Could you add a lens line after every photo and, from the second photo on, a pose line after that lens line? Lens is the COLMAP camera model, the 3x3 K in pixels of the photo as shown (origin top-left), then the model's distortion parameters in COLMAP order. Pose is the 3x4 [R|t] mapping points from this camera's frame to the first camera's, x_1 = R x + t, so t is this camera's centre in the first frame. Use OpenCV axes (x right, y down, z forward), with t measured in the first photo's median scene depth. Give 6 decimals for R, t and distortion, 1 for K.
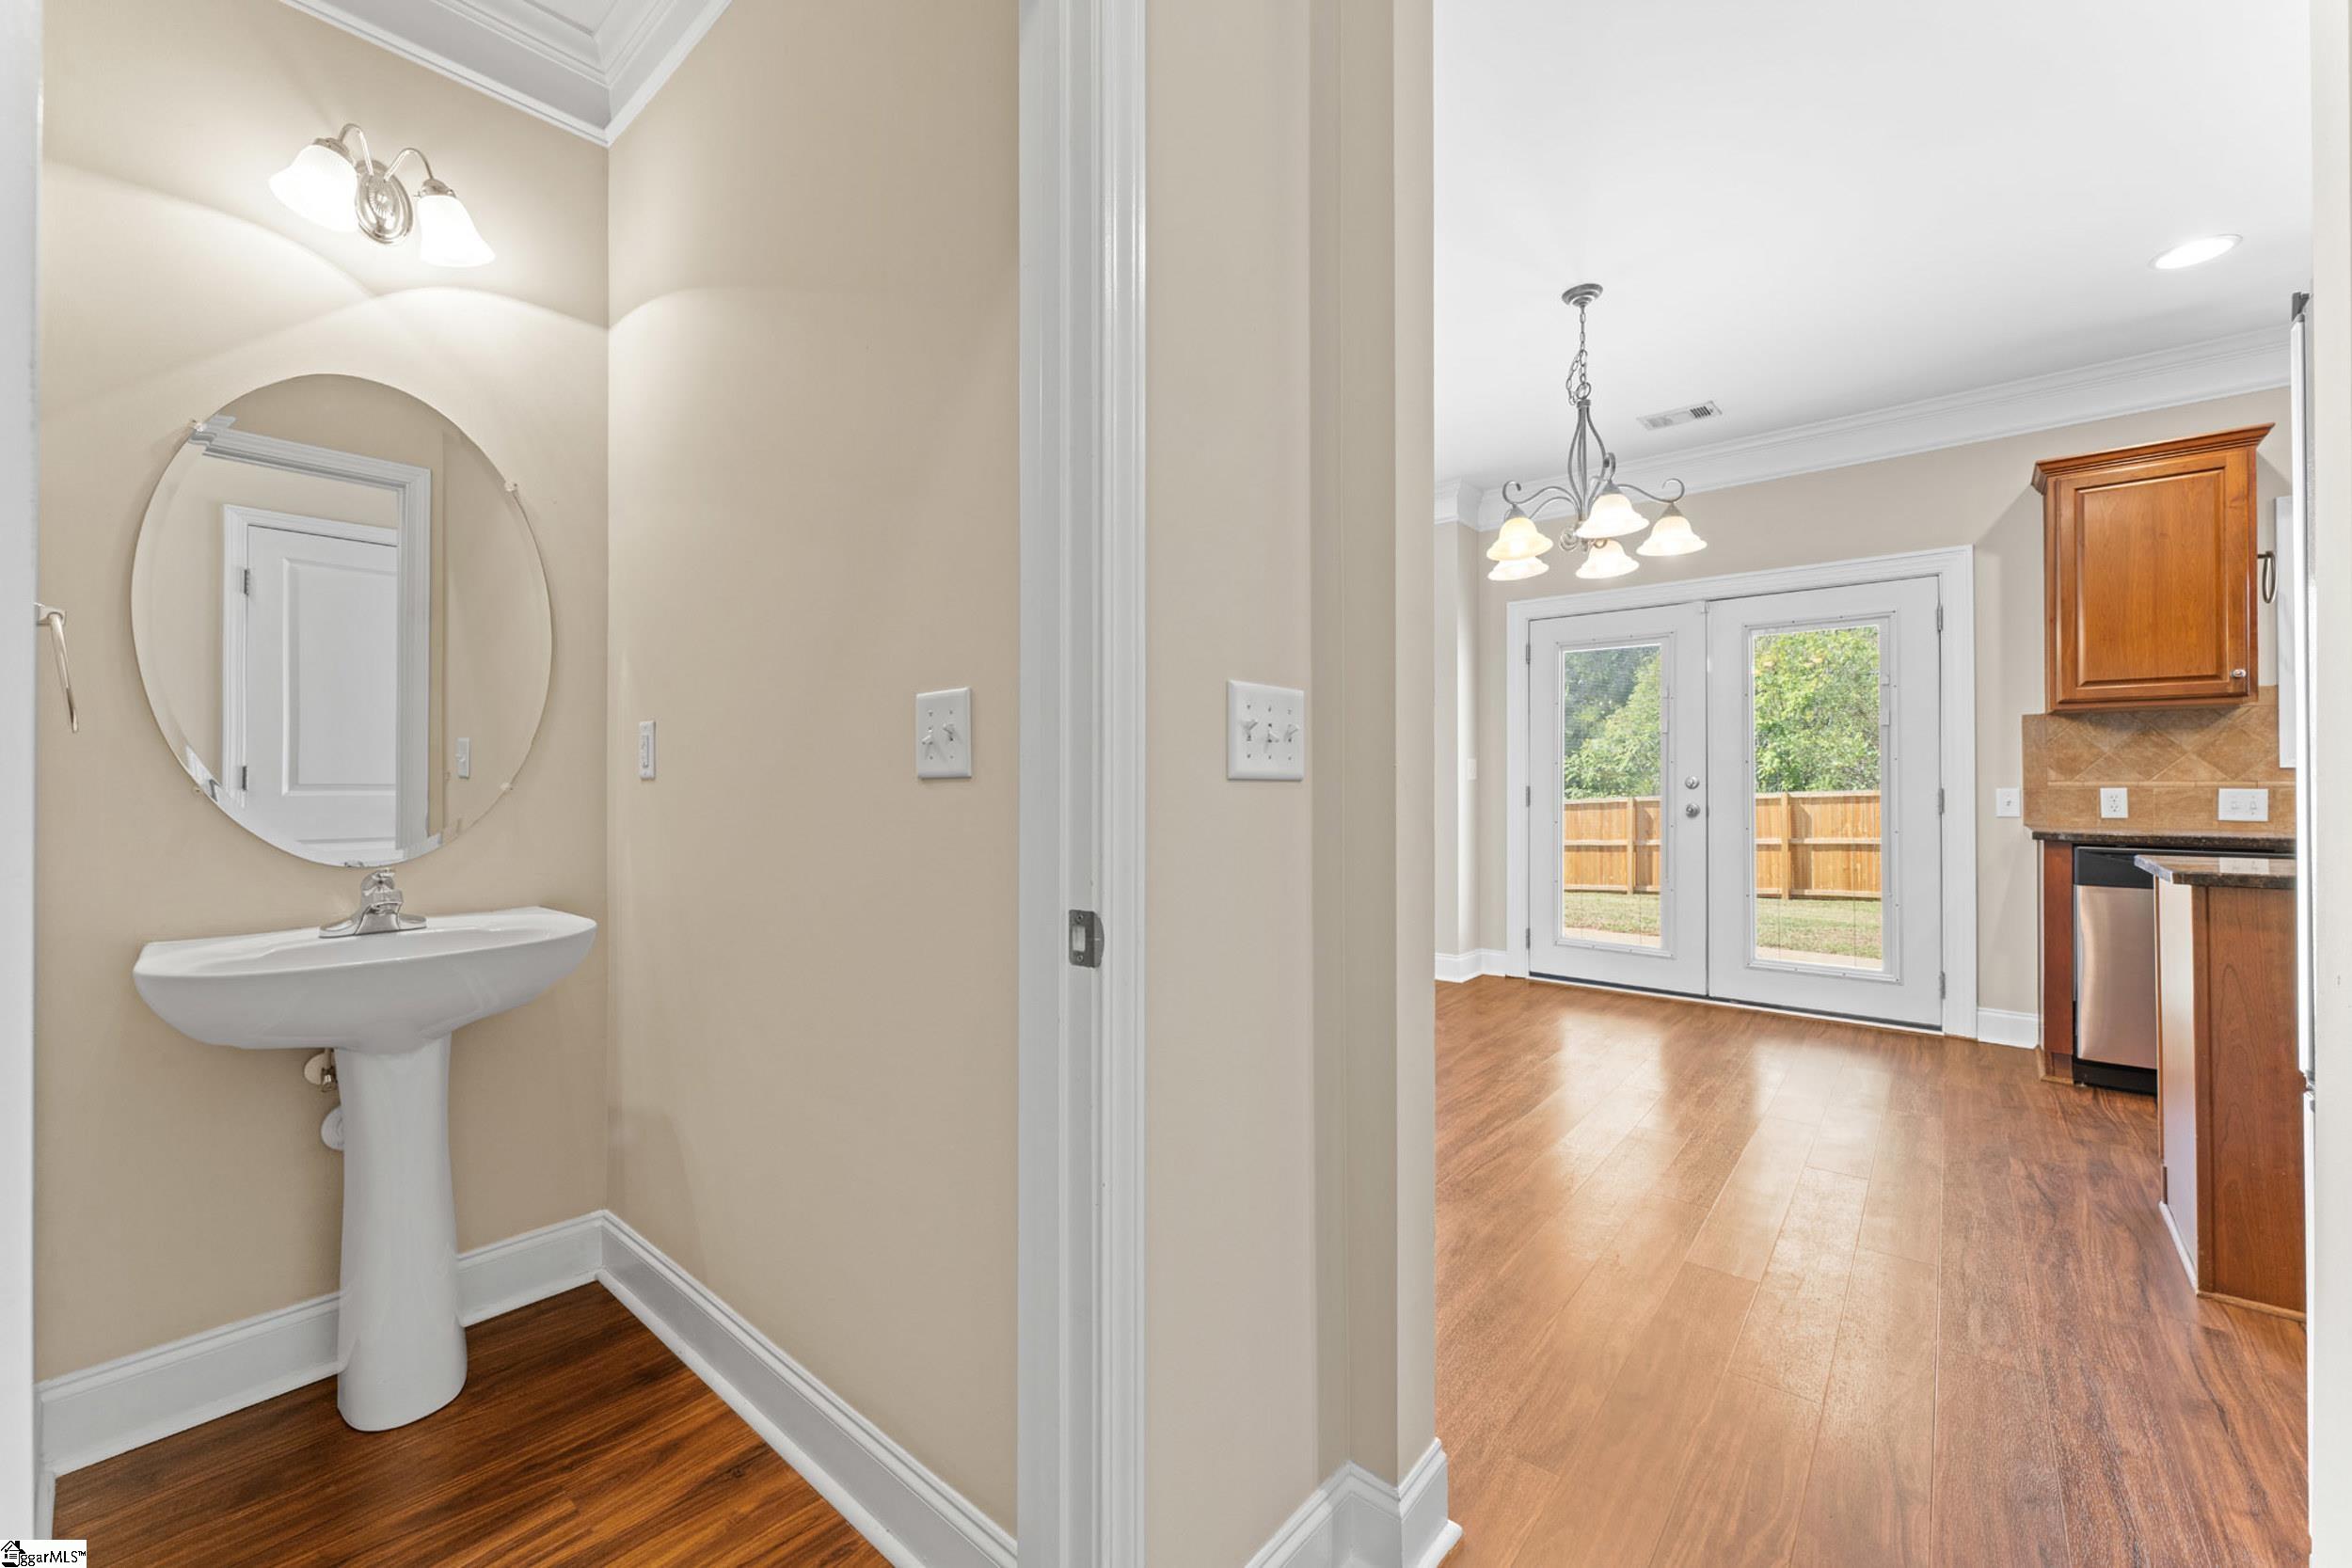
lens RADIAL K [[942.7, 0, 1172.5], [0, 942.7, 775.9], [0, 0, 1]] dist [0.000145, 0.000523]
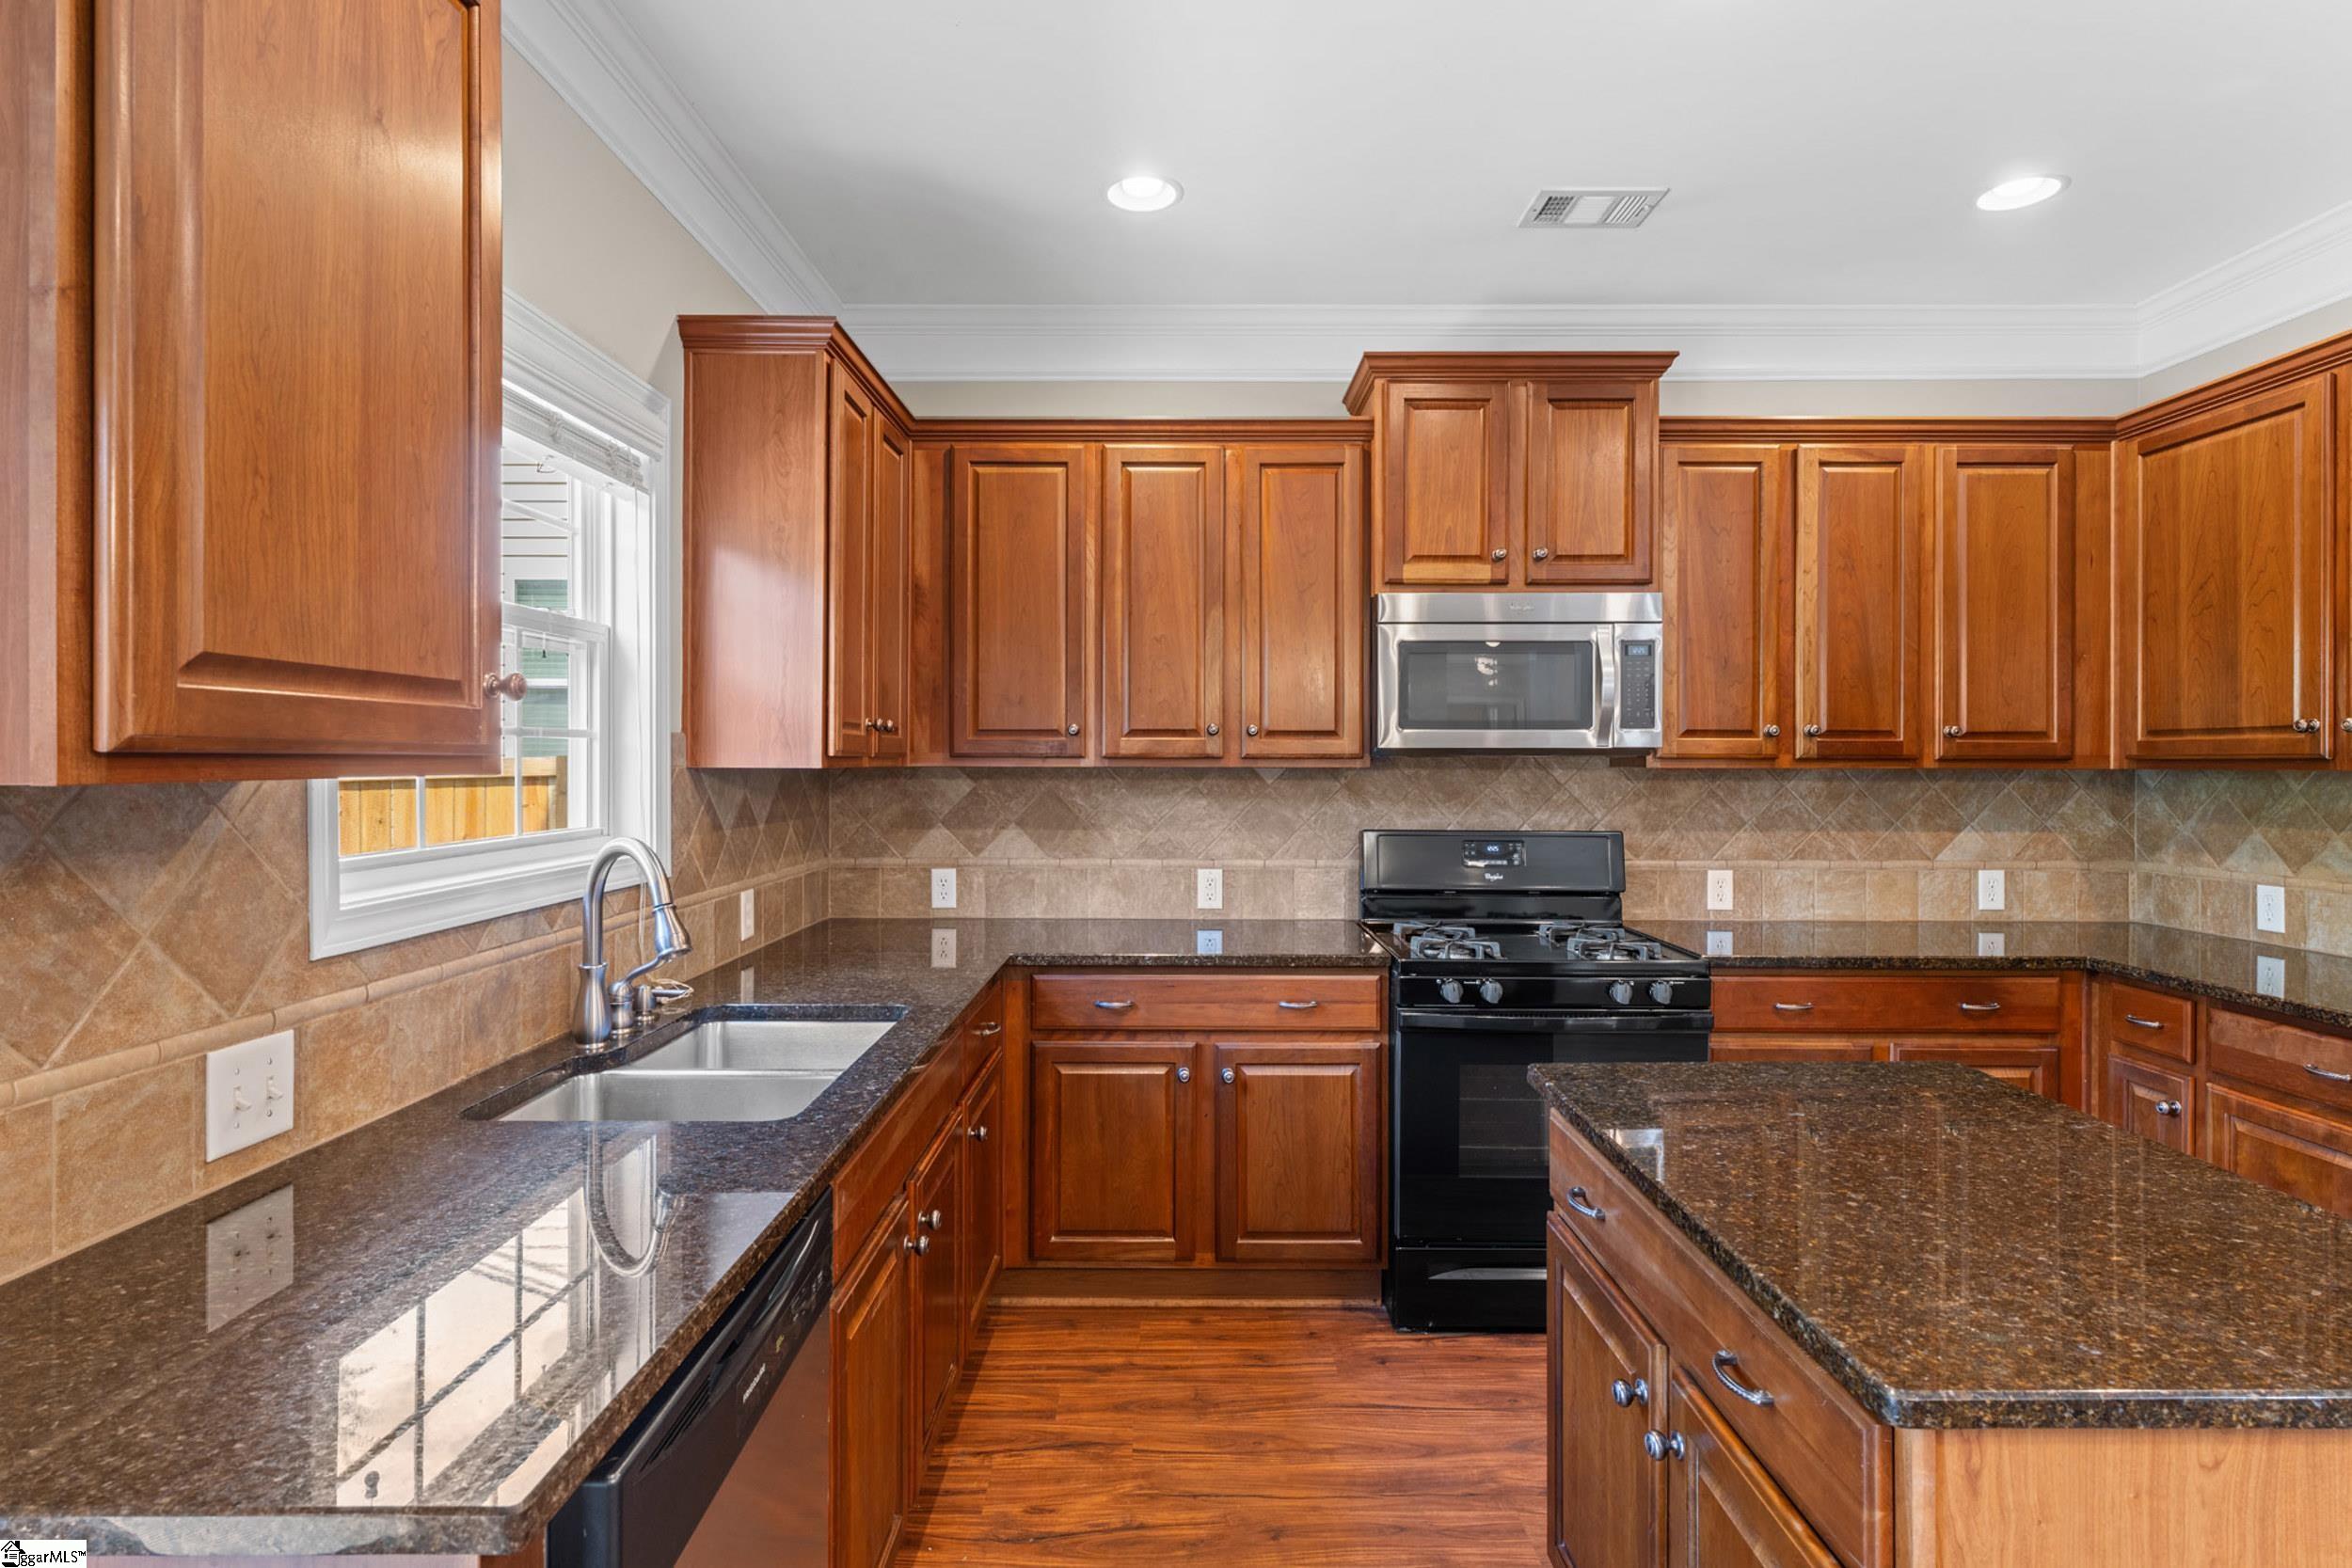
lens RADIAL K [[1173.5, 0, 1172.9], [0, 1173.5, 761.8], [0, 0, 1]] dist [0.002192, -0.001142]
pose [[-0.647802, 0.000132, 0.761808, 0.574254], [-0.003945, 0.999986, -0.003527, -0.069012], [-0.761798, -0.005290, -0.647793, 0.906537]]
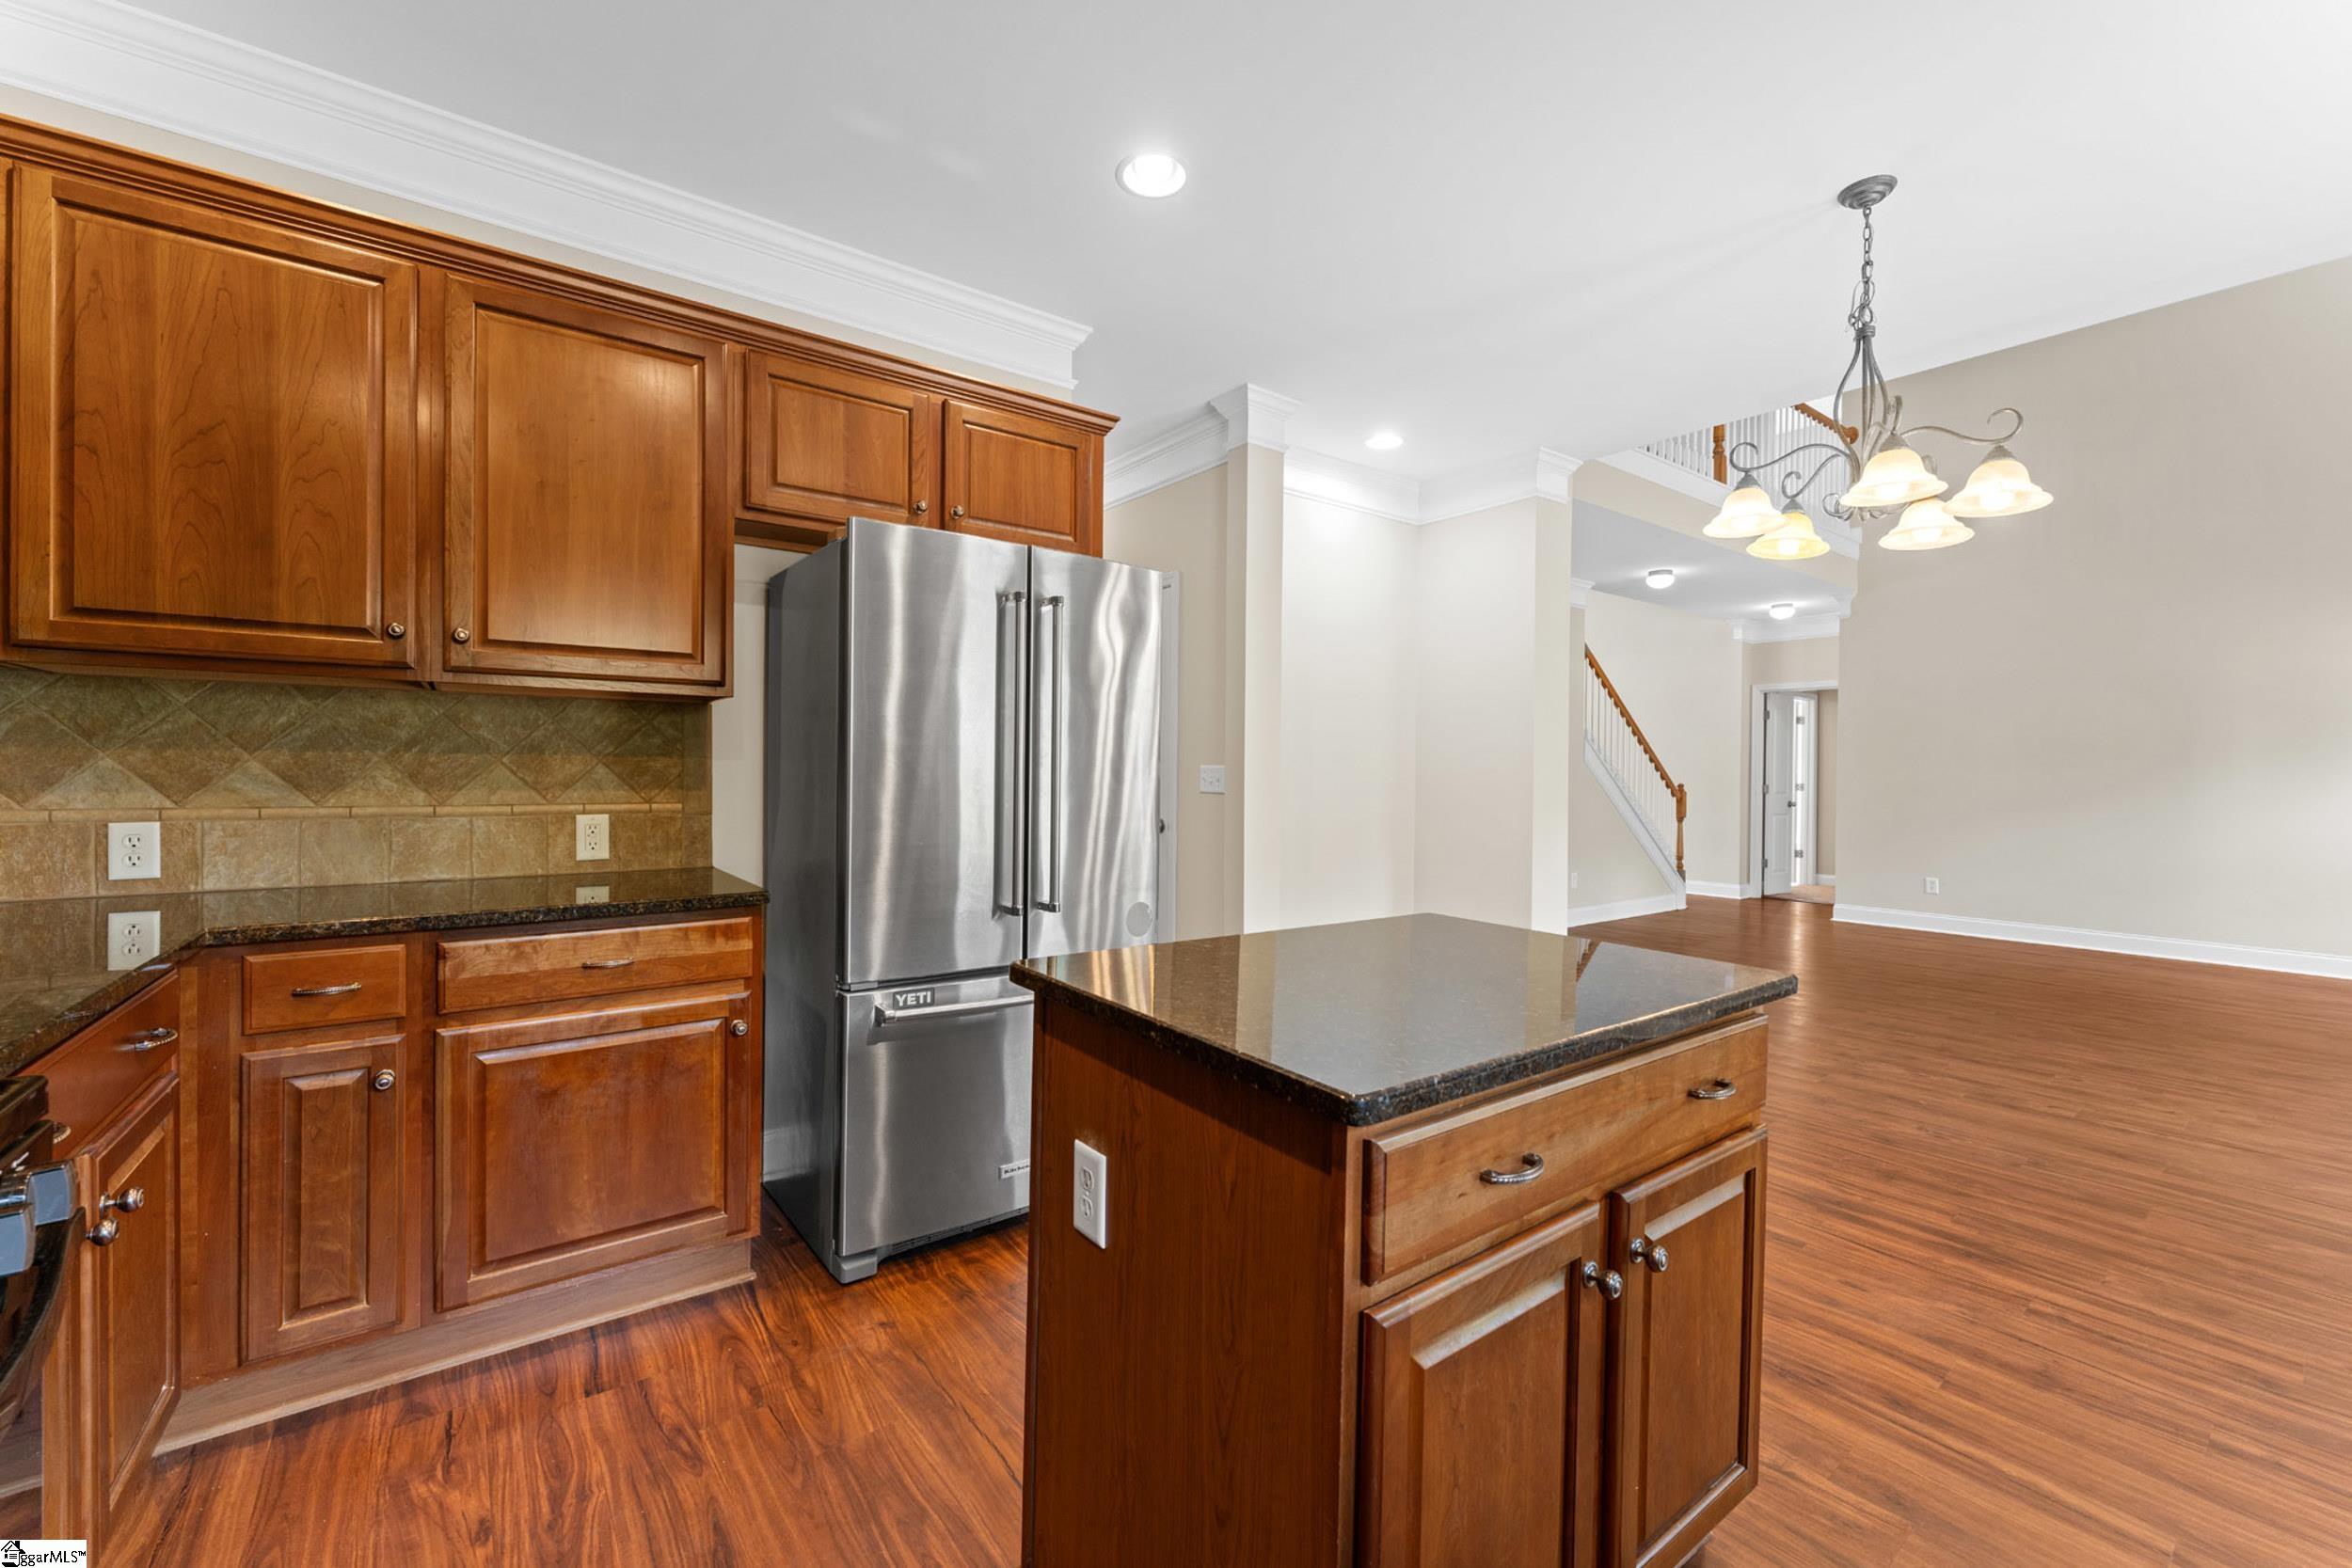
lens RADIAL K [[942.7, 0, 1172.9], [0, 942.7, 777.4], [0, 0, 1]] dist [0.000145, 0.000523]
pose [[-0.214037, 0.005963, -0.976807, 1.067084], [-0.003911, 0.999968, 0.006962, -0.021808], [0.976818, 0.005311, -0.214007, 0.491058]]
